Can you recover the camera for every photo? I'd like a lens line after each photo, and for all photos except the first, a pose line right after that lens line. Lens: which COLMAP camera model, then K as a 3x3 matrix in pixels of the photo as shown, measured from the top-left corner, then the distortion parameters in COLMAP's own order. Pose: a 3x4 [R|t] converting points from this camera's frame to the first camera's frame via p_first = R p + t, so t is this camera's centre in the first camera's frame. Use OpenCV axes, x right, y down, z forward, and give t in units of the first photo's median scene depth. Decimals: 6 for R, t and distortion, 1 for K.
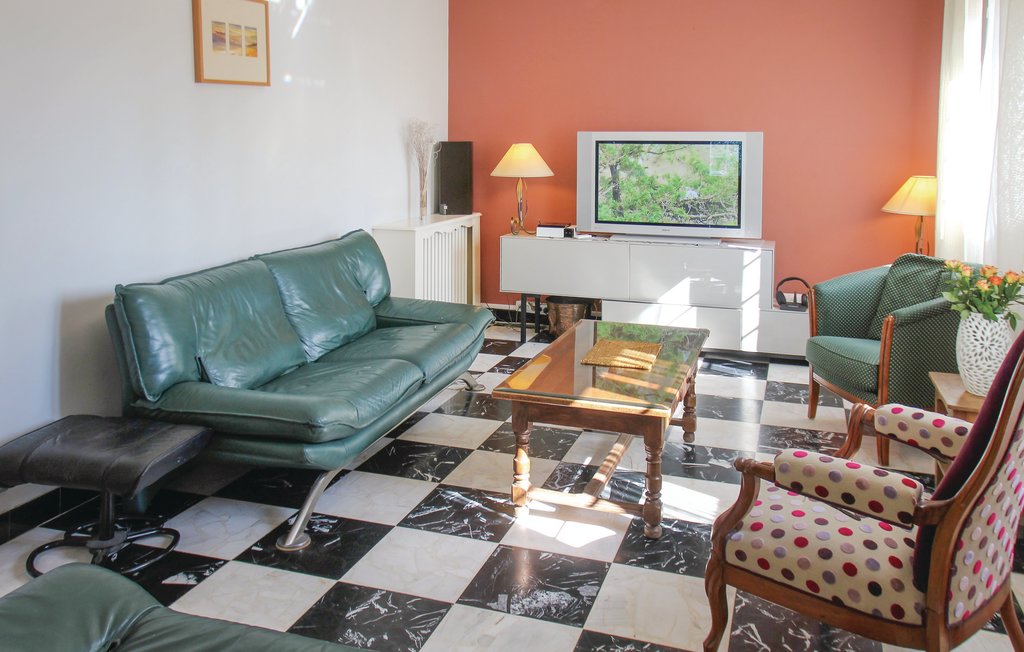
lens RADIAL K [[835.4, 0, 508.9], [0, 835.4, 228.7], [0, 0, 1]] dist [0.011725, 0.005623]
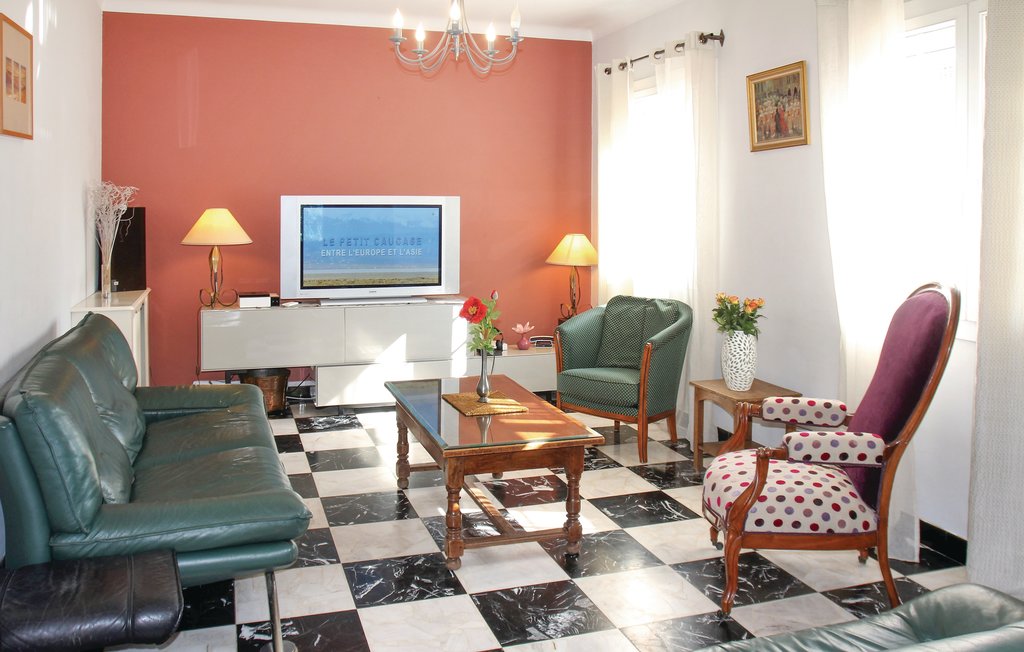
lens RADIAL K [[843.7, 0, 512.8], [0, 843.7, 303.6], [0, 0, 1]] dist [-0.083265, -0.000224]
pose [[0.799118, -0.071451, 0.596913, -0.406871], [0.065623, 0.997346, 0.031530, -0.007182], [-0.597582, 0.013975, 0.801686, 0.099733]]
